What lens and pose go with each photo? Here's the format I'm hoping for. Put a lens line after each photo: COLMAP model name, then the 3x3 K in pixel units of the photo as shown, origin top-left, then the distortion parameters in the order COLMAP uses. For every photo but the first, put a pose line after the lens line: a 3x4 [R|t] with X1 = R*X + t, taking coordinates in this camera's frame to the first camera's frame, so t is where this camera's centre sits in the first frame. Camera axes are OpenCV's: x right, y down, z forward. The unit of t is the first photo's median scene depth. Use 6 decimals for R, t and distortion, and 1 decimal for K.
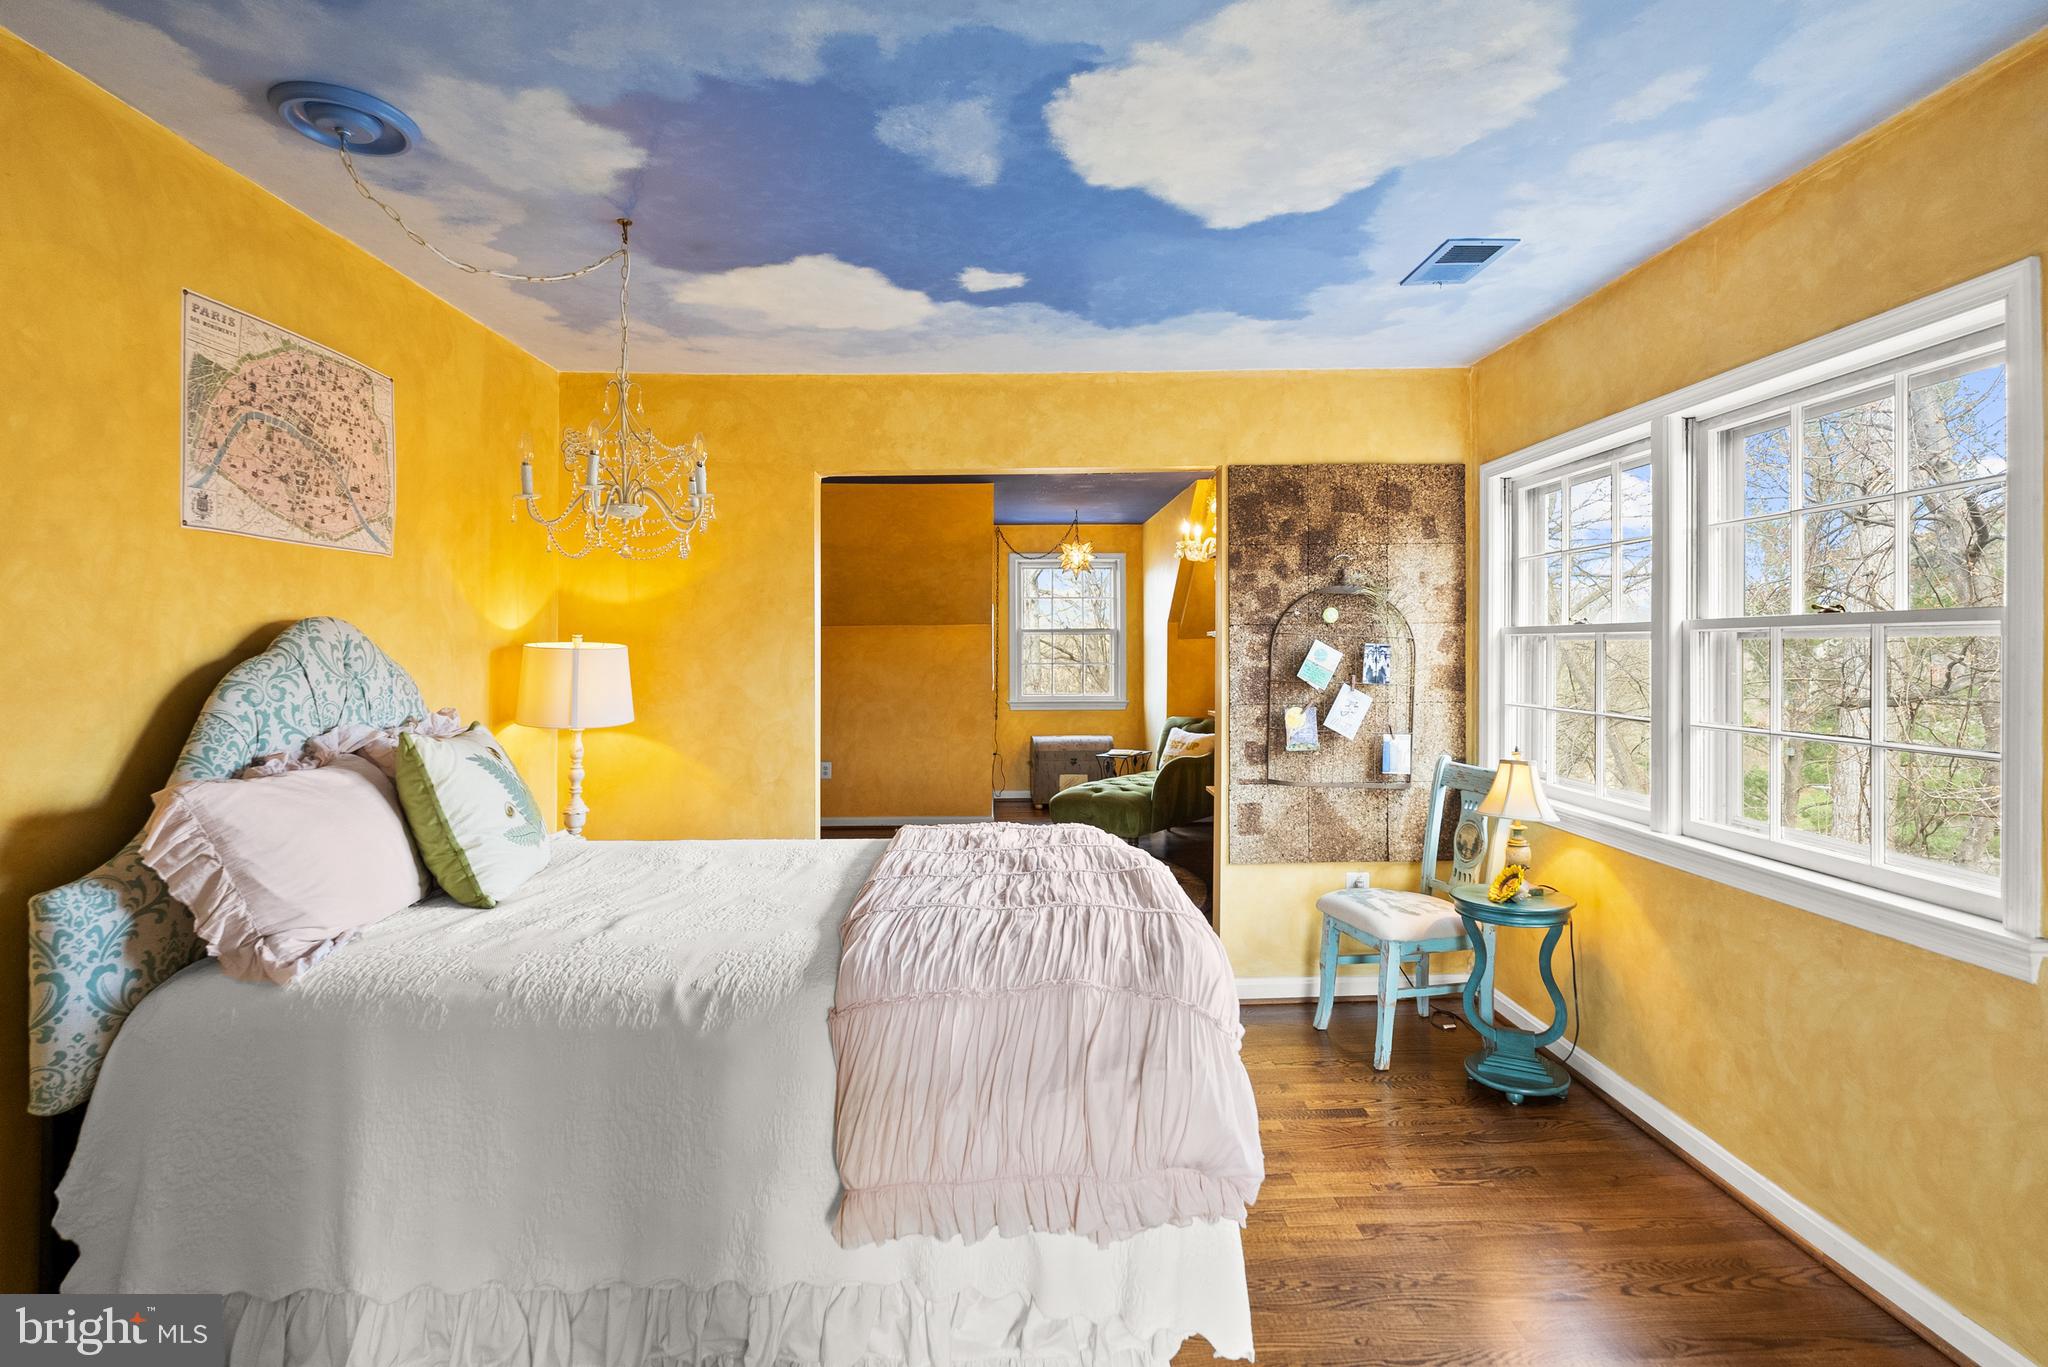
lens RADIAL K [[989.4, 0, 1024.0], [0, 989.4, 683.5], [0, 0, 1]] dist [-0.002272, 0.000577]
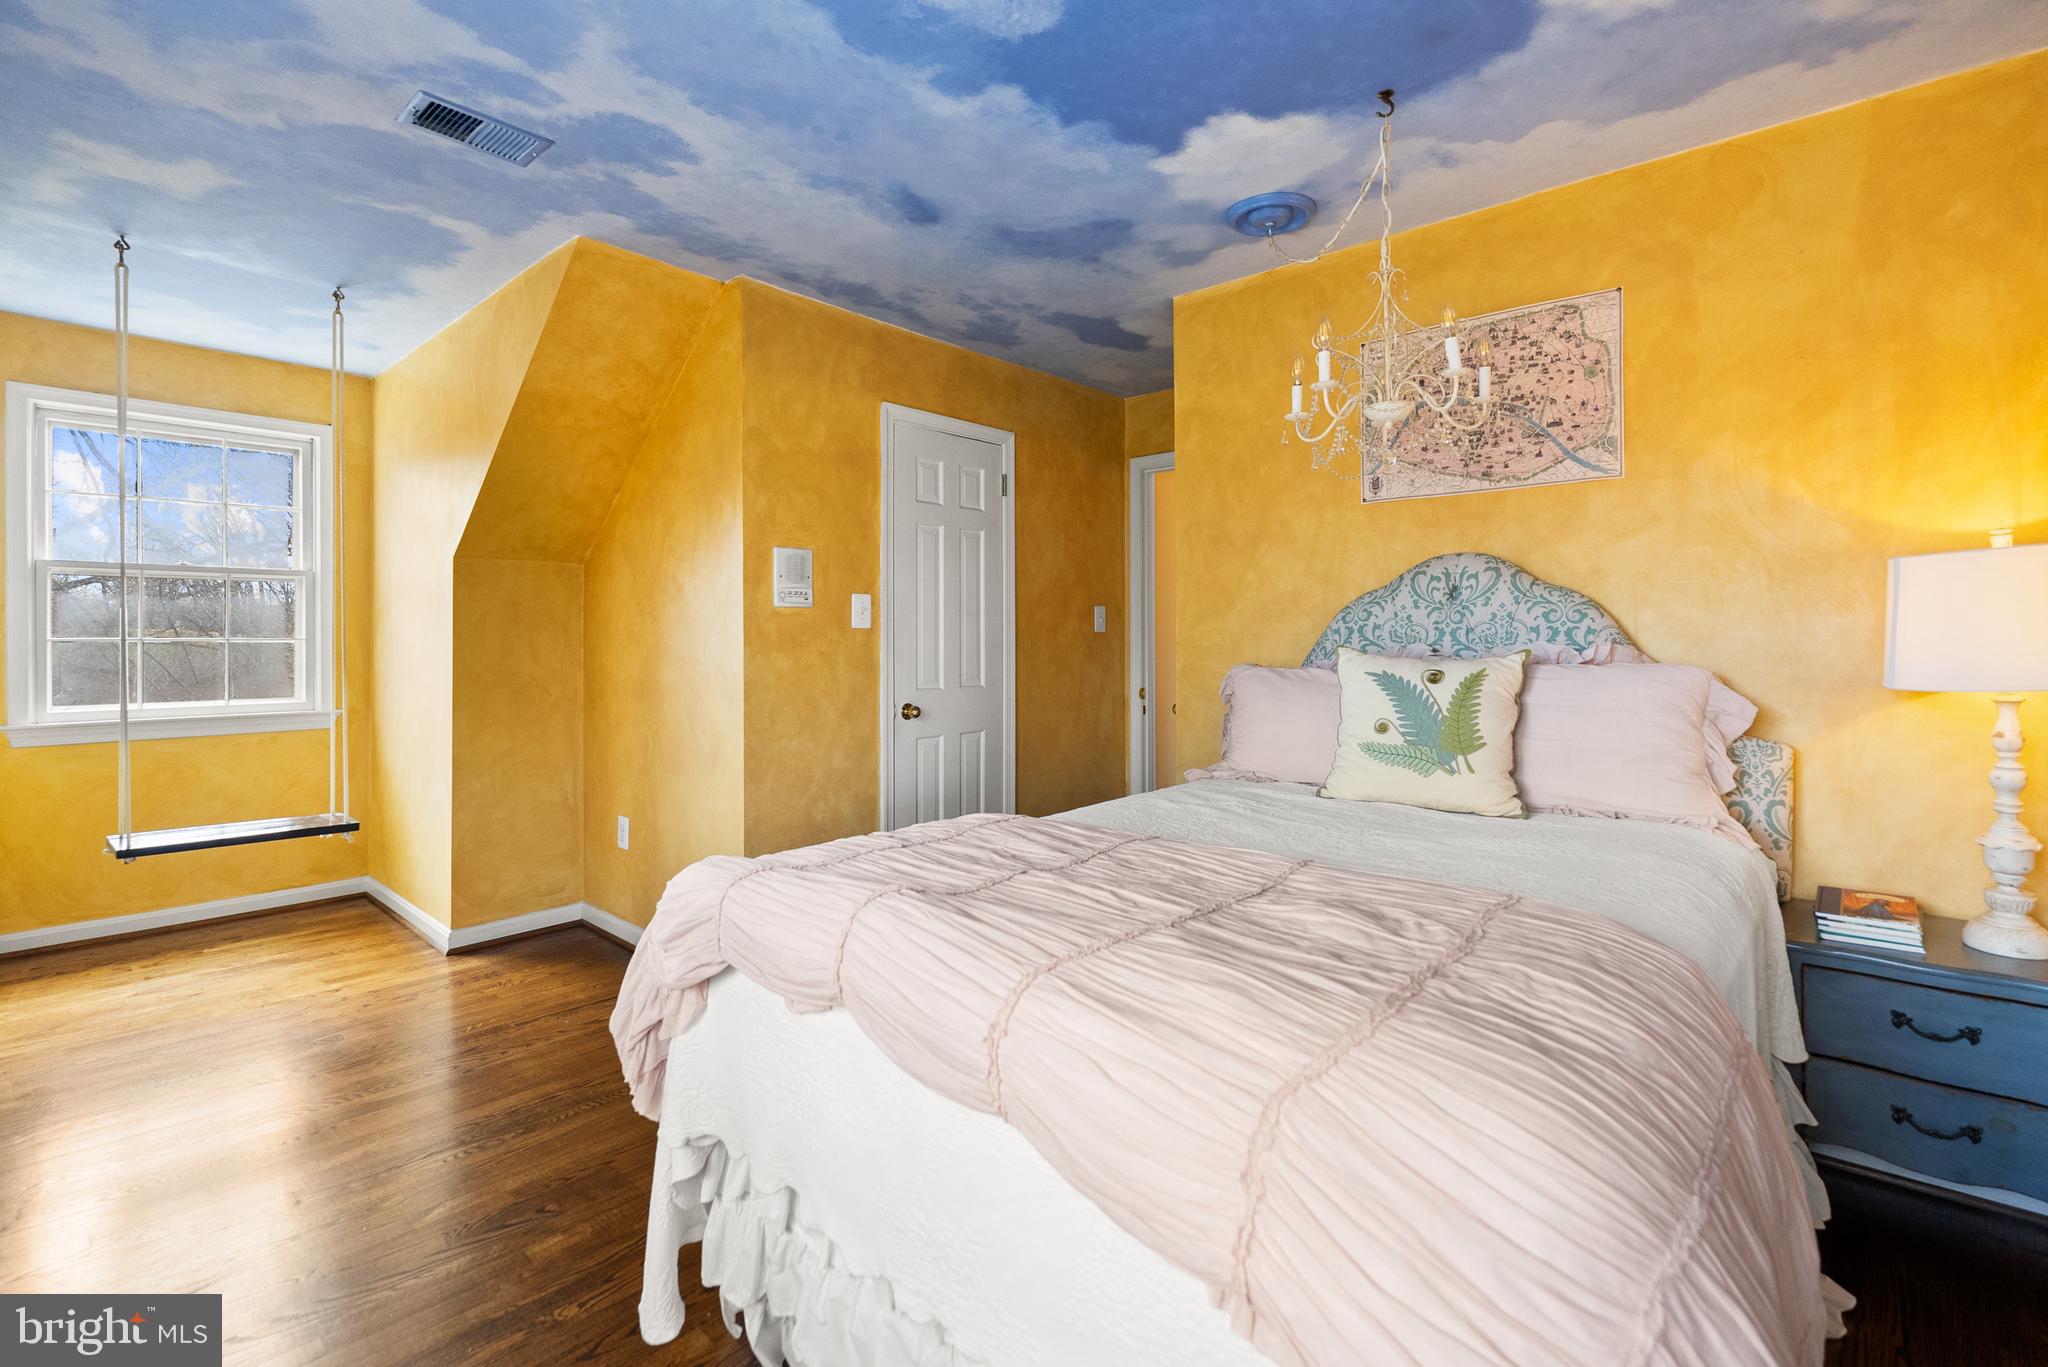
lens RADIAL K [[943.6, 0, 1033.7], [0, 943.6, 654.4], [0, 0, 1]] dist [0.001175, 0.000343]
pose [[-0.677730, 0.022420, -0.734969, 0.455316], [-0.017976, 0.998731, 0.047042, 0.009612], [0.735091, 0.045094, -0.676467, 1.351875]]
